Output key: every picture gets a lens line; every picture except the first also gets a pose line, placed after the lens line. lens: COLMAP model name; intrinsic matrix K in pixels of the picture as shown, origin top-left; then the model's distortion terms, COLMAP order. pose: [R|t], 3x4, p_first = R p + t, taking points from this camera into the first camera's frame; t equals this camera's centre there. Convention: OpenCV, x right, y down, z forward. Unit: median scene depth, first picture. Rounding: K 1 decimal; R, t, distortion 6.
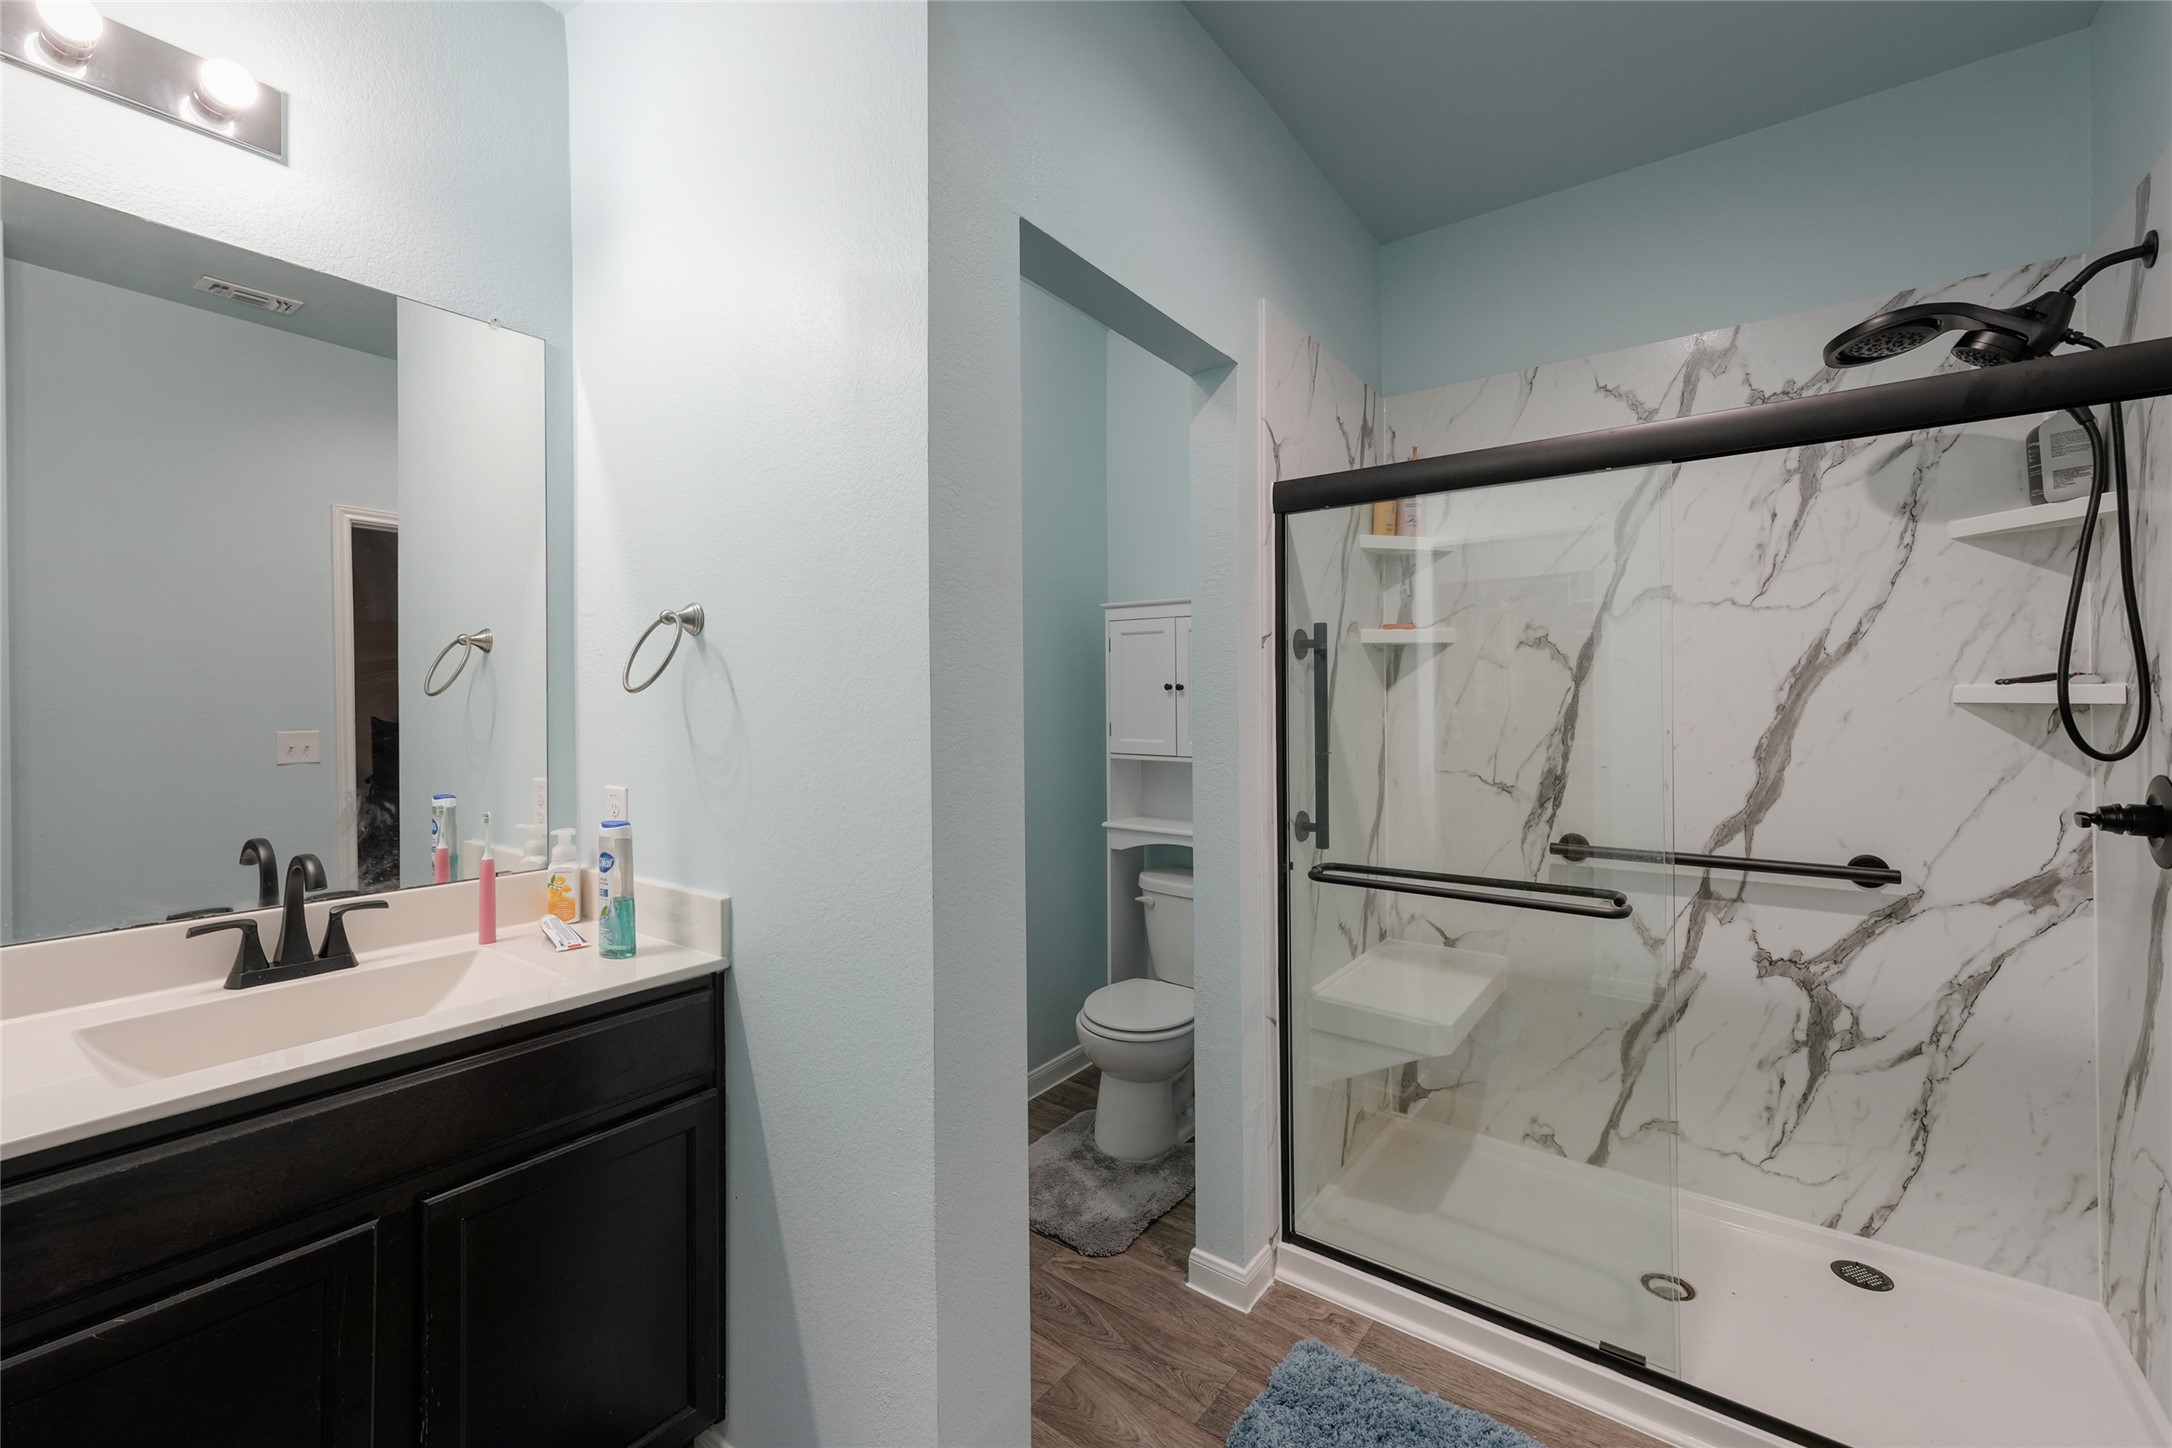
lens RADIAL K [[890.9, 0, 1098.1], [0, 890.9, 697.9], [0, 0, 1]] dist [0.000491, 0.000599]
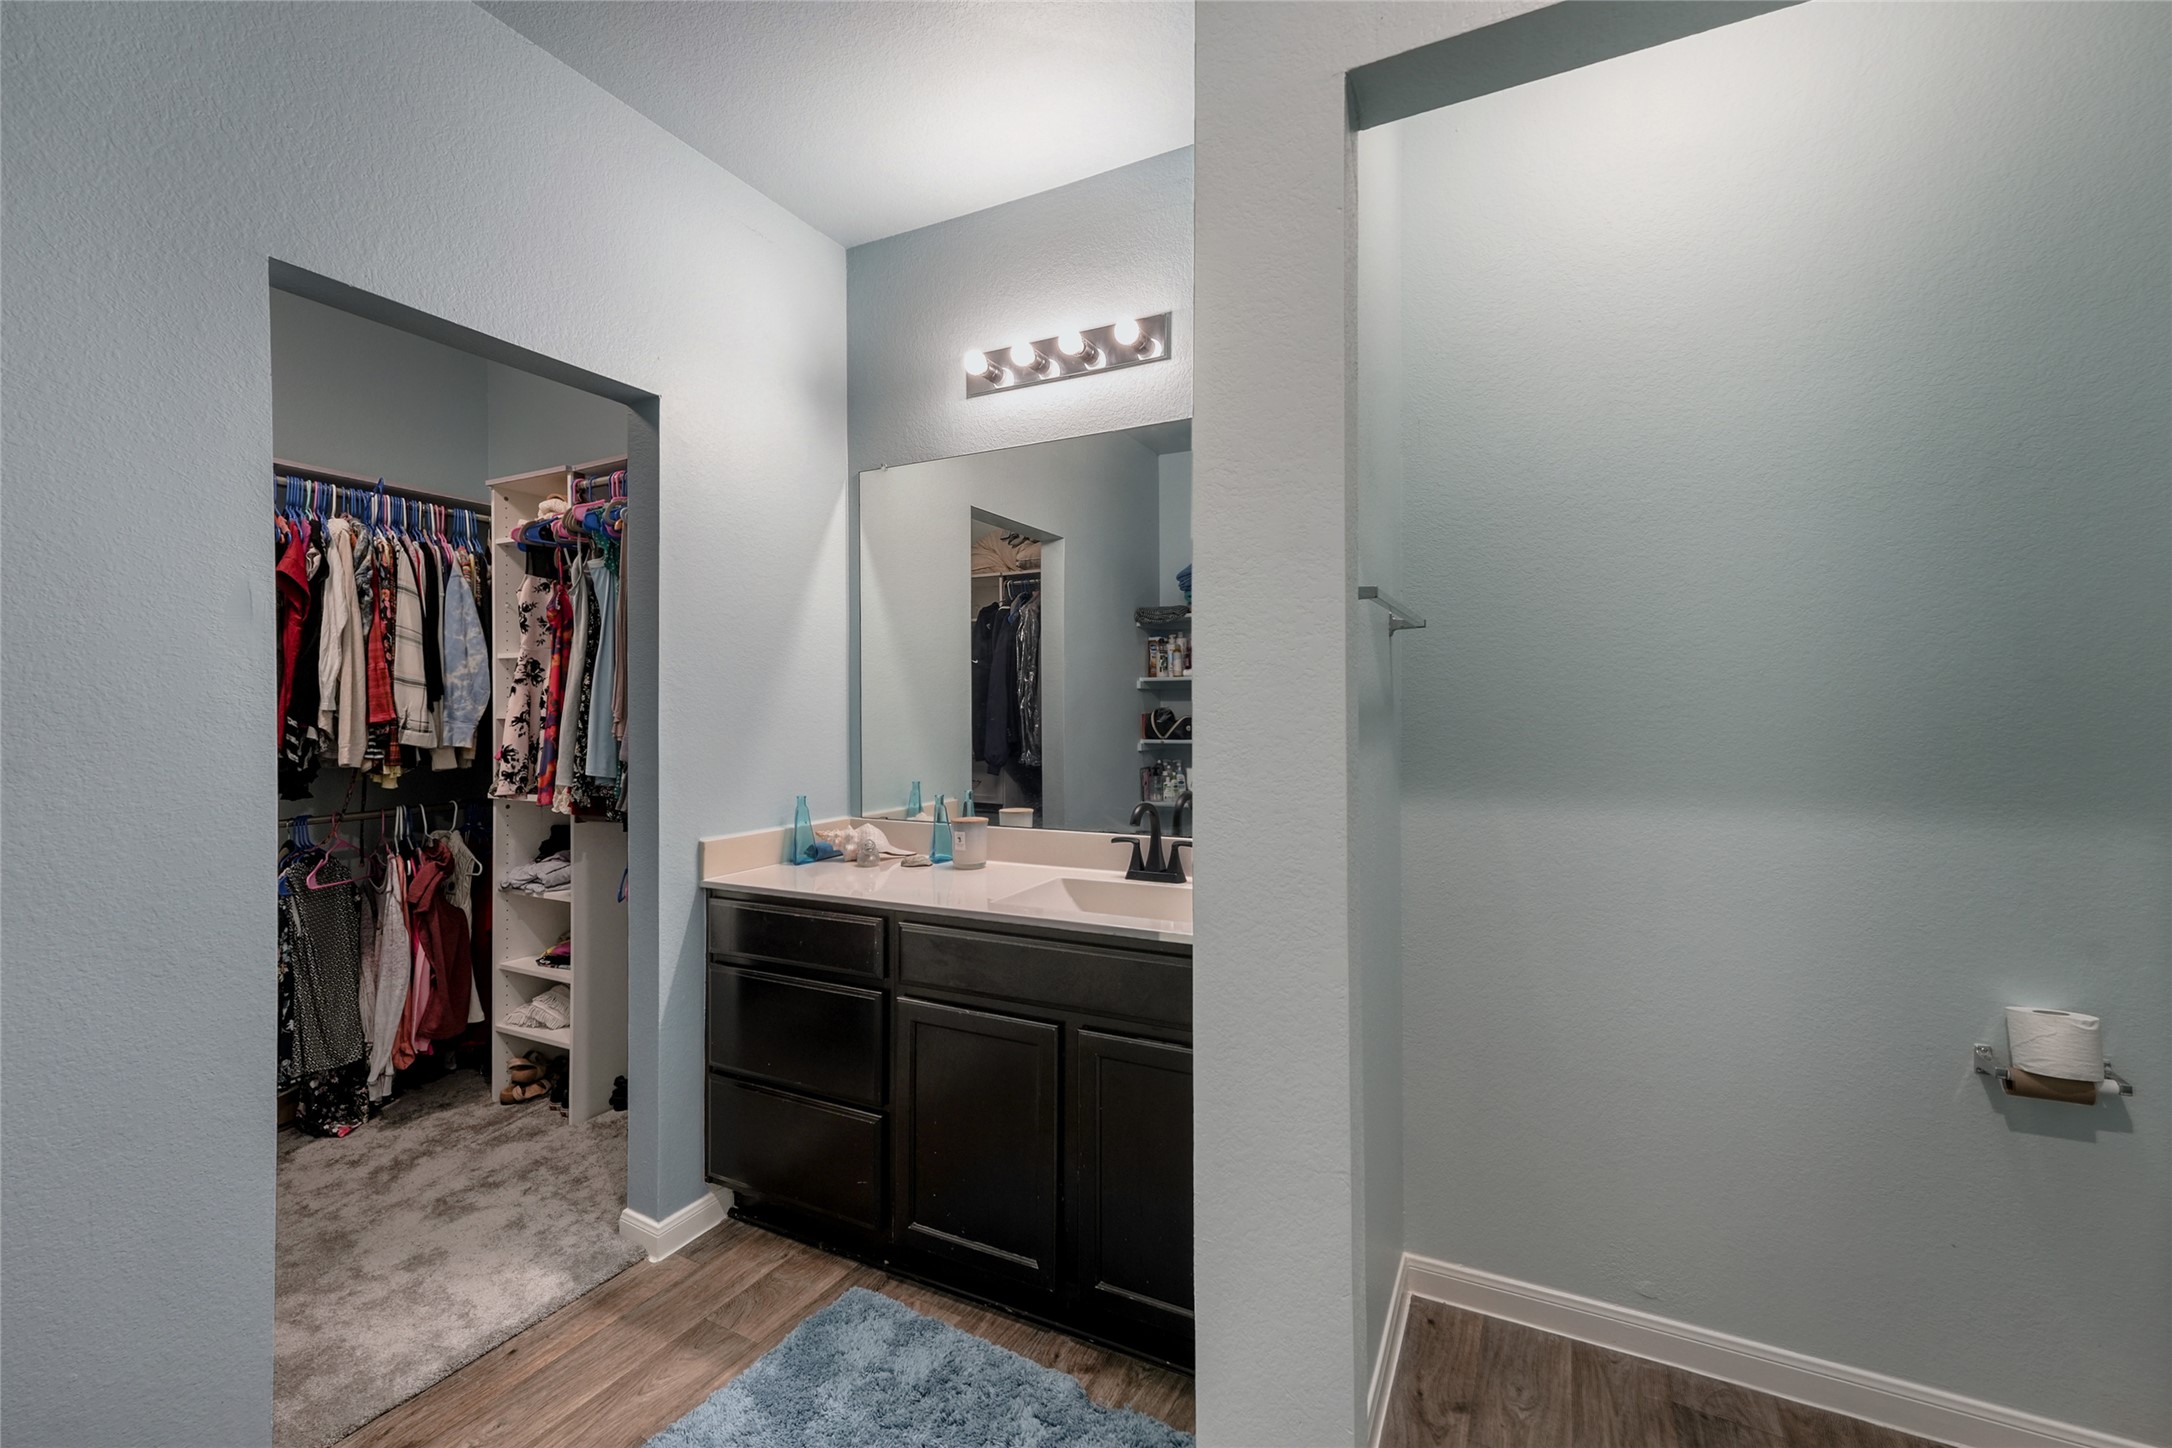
lens RADIAL K [[890.9, 0, 1098.1], [0, 890.9, 697.9], [0, 0, 1]] dist [0.000491, 0.000599]
pose [[0.178547, -0.008553, -0.983894, 0.652630], [0.007894, 0.999942, -0.007260, 0.002660], [0.983900, -0.006471, 0.178604, 0.650662]]
